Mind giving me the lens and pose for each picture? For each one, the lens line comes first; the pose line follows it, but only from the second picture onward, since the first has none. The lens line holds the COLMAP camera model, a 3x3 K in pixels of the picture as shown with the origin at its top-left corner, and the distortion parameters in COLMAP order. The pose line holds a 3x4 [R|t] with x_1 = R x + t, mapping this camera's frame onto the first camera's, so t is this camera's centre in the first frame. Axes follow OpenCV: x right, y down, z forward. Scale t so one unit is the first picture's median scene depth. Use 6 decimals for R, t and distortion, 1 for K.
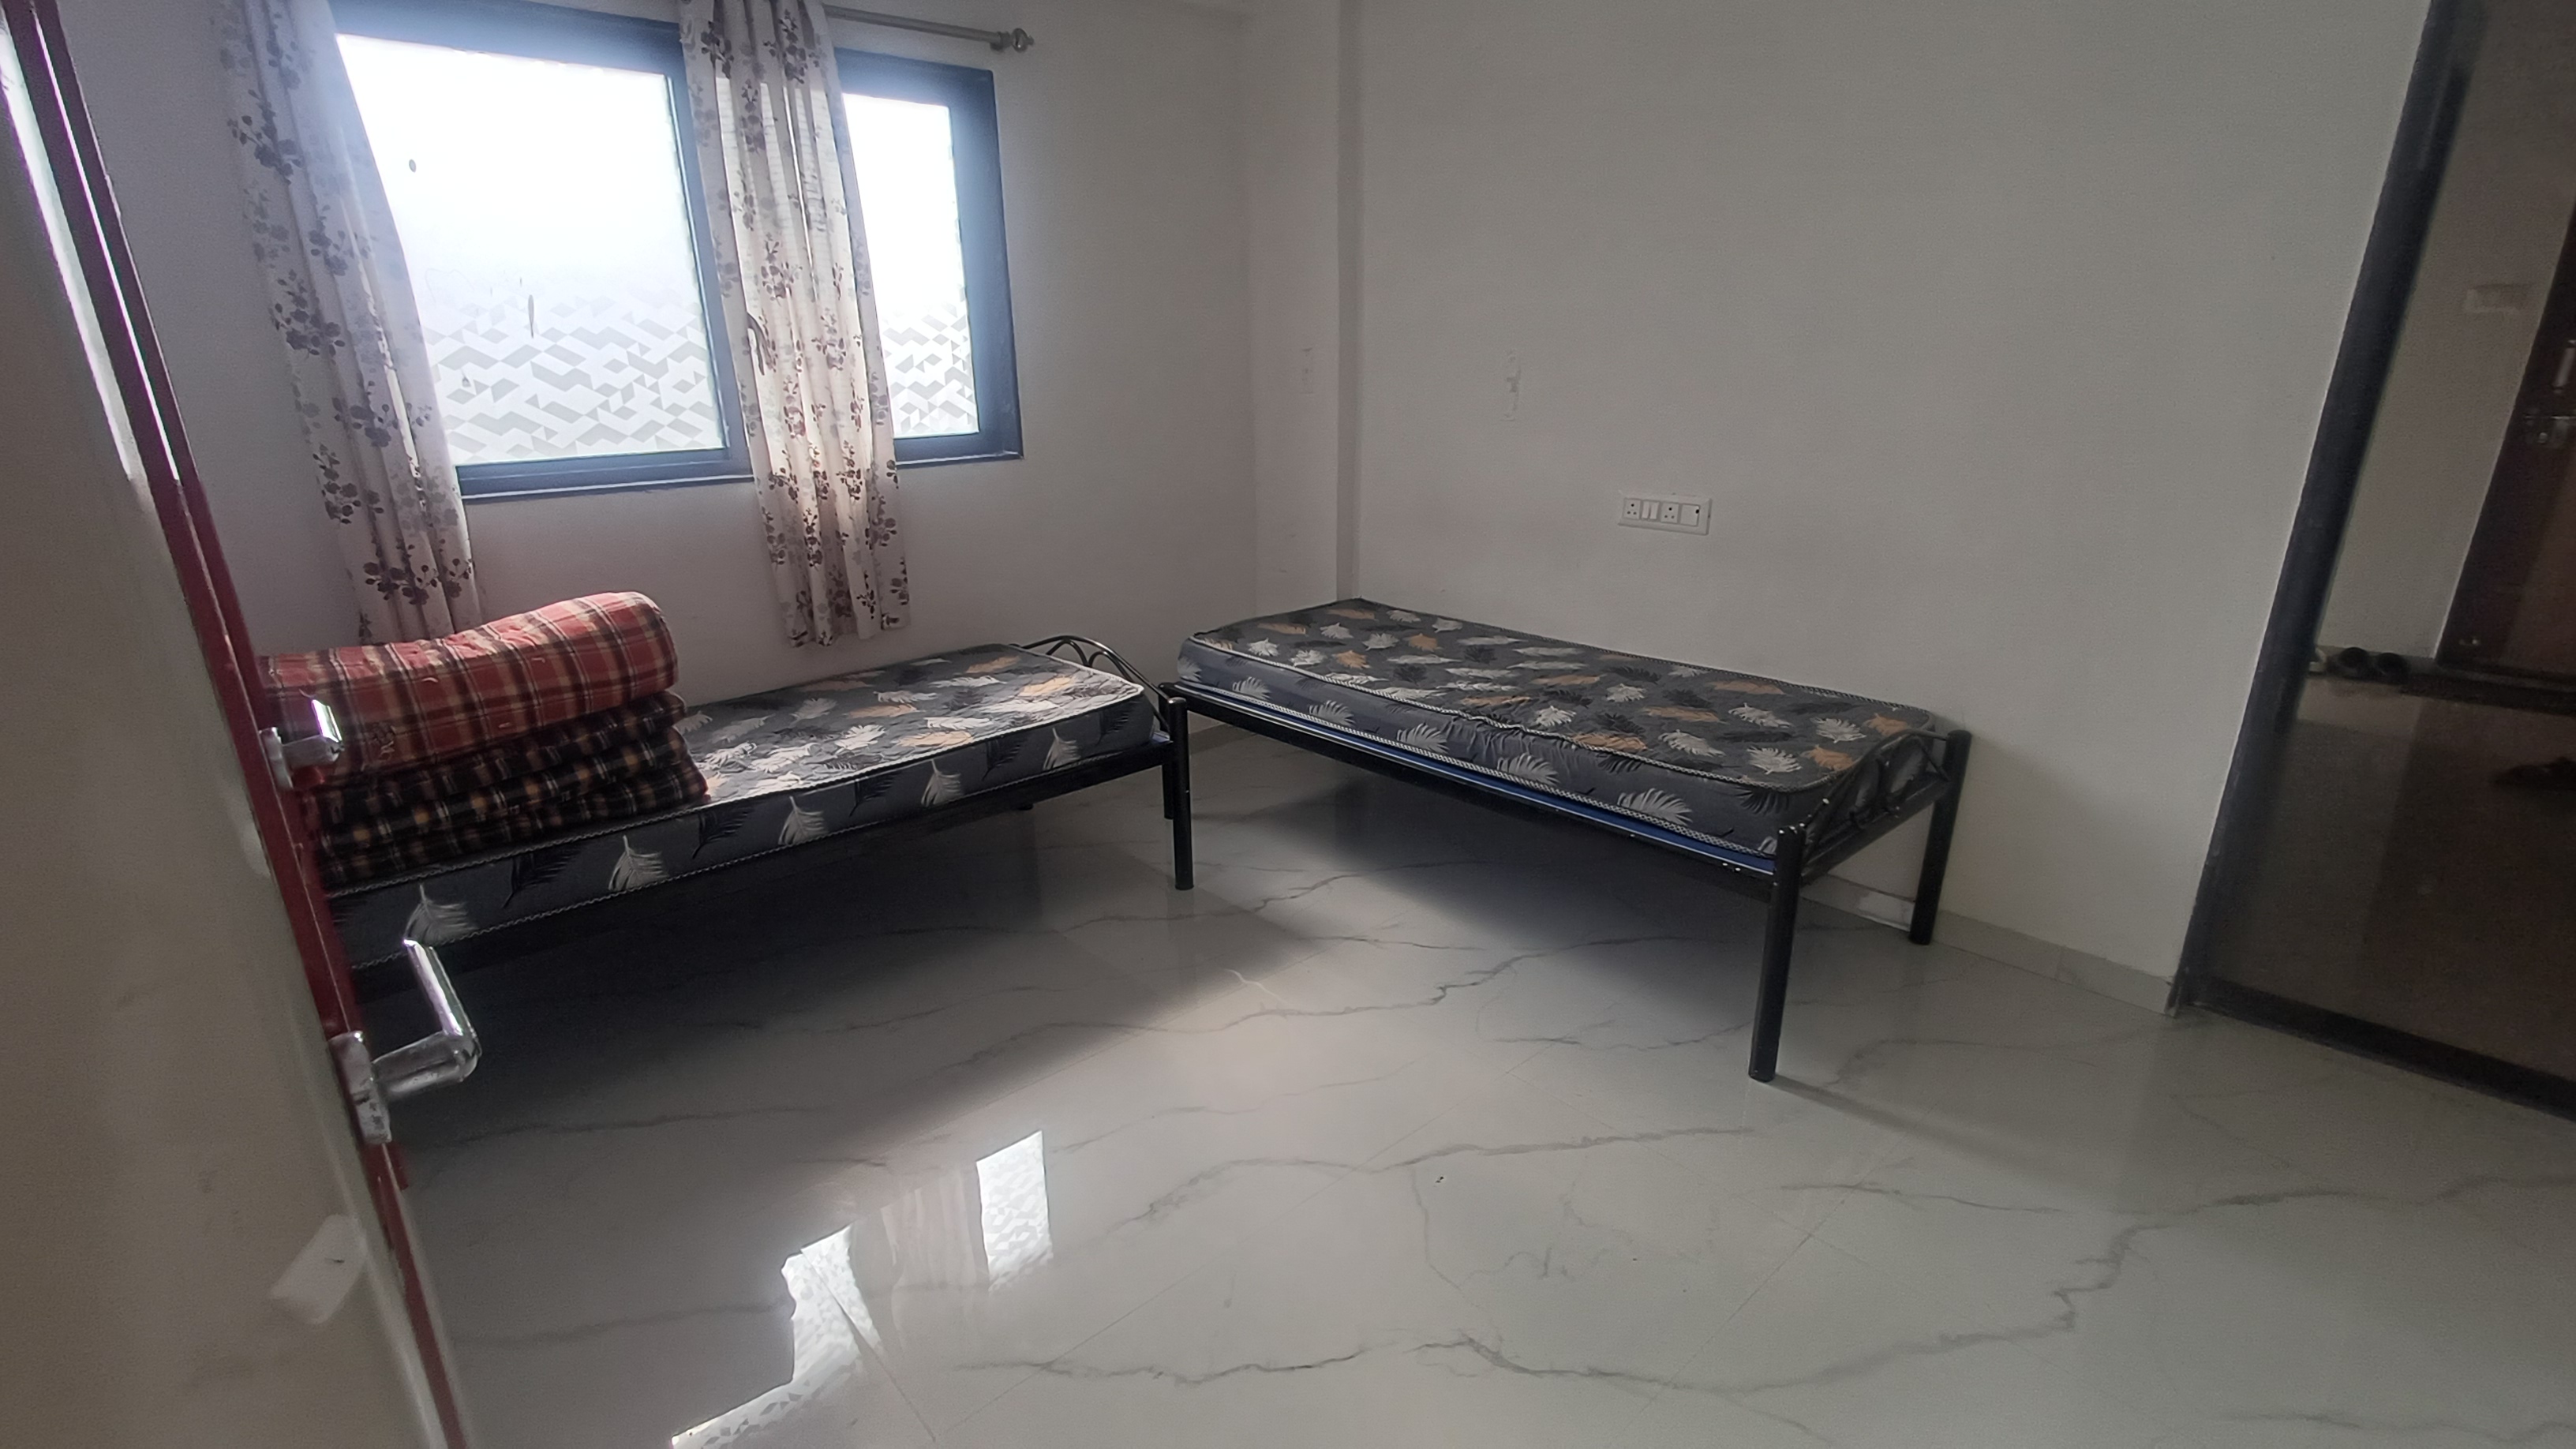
lens RADIAL K [[1181.3, 0, 1286.4], [0, 1181.3, 722.1], [0, 0, 1]] dist [0.018574, 0.001909]
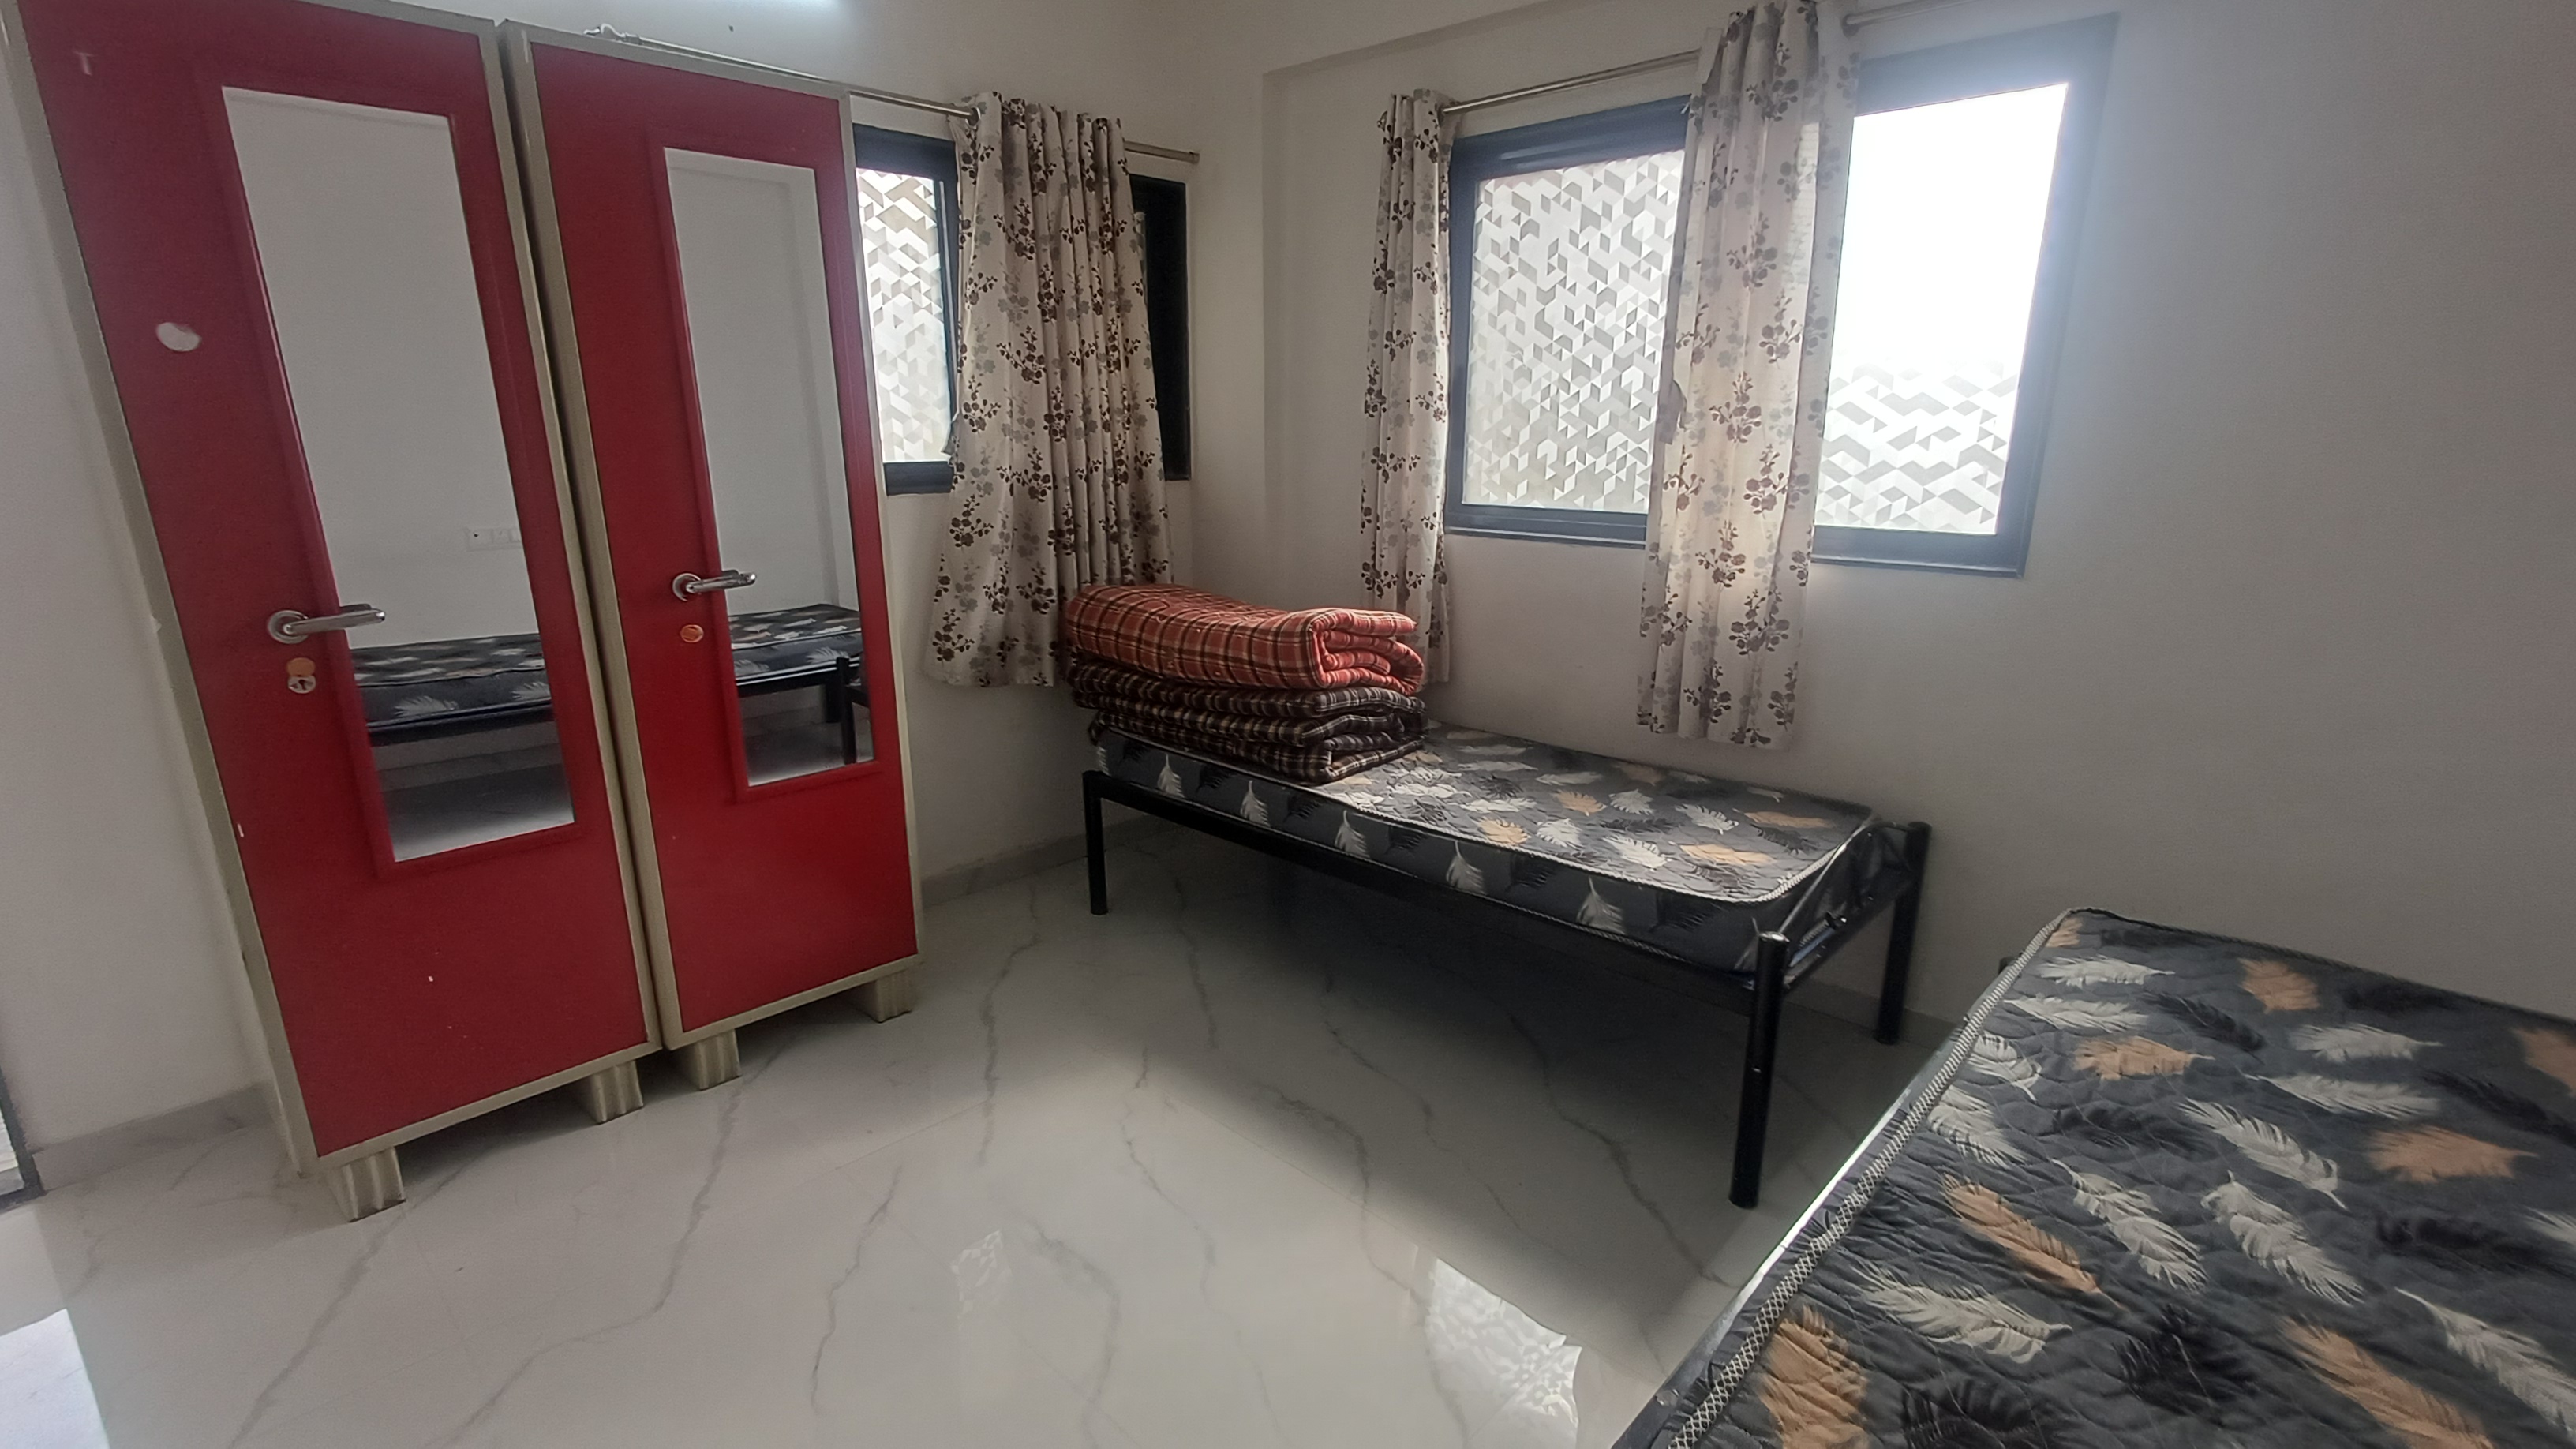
lens RADIAL K [[1181.3, 0, 1287.0], [0, 1181.3, 744.5], [0, 0, 1]] dist [0.018574, 0.001909]
pose [[0.085887, 0.282999, -0.955267, 0.488397], [-0.312211, 0.918161, 0.243936, -0.194123], [0.946123, 0.277294, 0.167213, 0.578432]]
